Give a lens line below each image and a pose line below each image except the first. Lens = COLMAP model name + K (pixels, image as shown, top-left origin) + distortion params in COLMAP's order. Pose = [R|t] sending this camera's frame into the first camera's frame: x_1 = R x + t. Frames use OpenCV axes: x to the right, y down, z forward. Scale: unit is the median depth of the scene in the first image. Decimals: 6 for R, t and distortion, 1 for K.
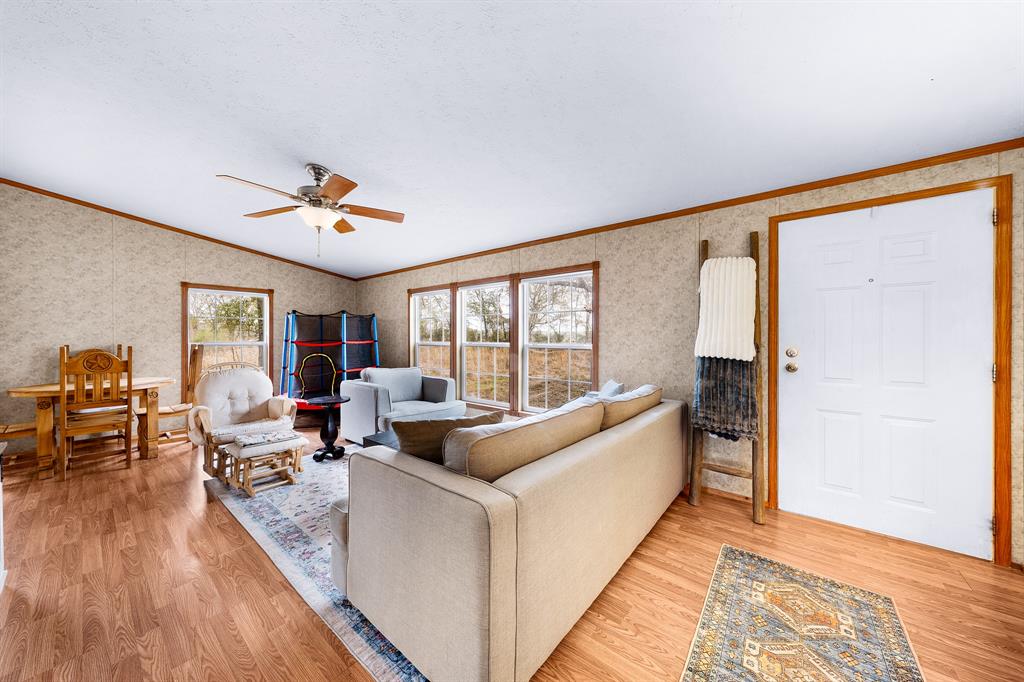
lens RADIAL K [[350.5, 0, 512.0], [0, 350.5, 341.0], [0, 0, 1]] dist [-0.000611, 0.000107]
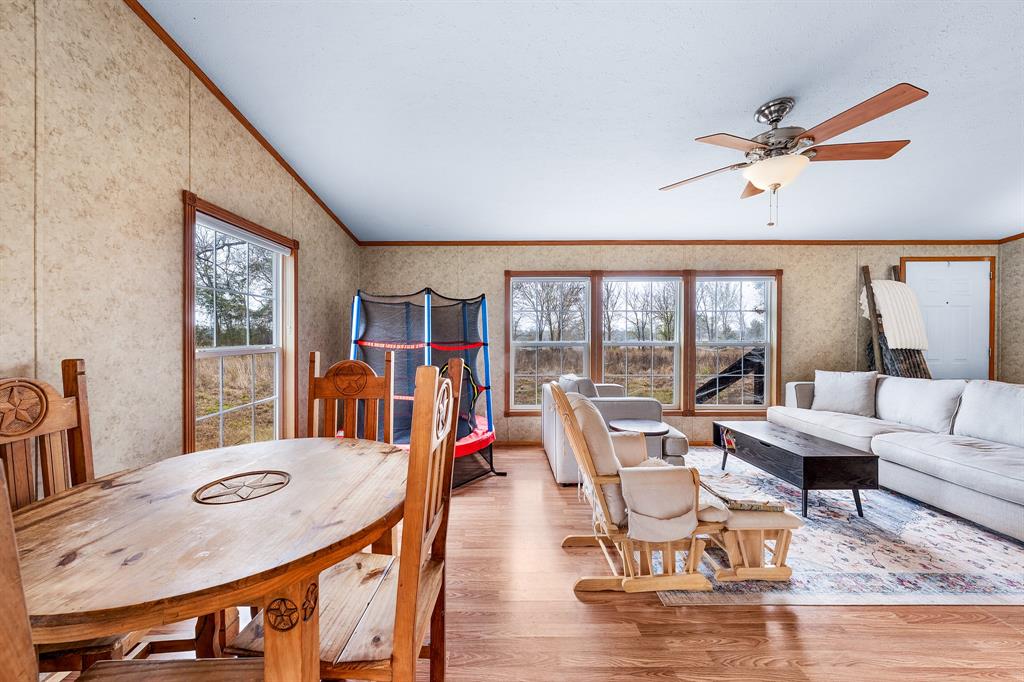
lens RADIAL K [[369.8, 0, 512.0], [0, 369.8, 341.0], [0, 0, 1]] dist [0.000158, 0.000079]
pose [[0.776417, -0.009811, 0.630143, -1.209089], [0.008502, 0.999951, 0.005093, -0.005487], [-0.630162, 0.001403, 0.776462, 0.608657]]
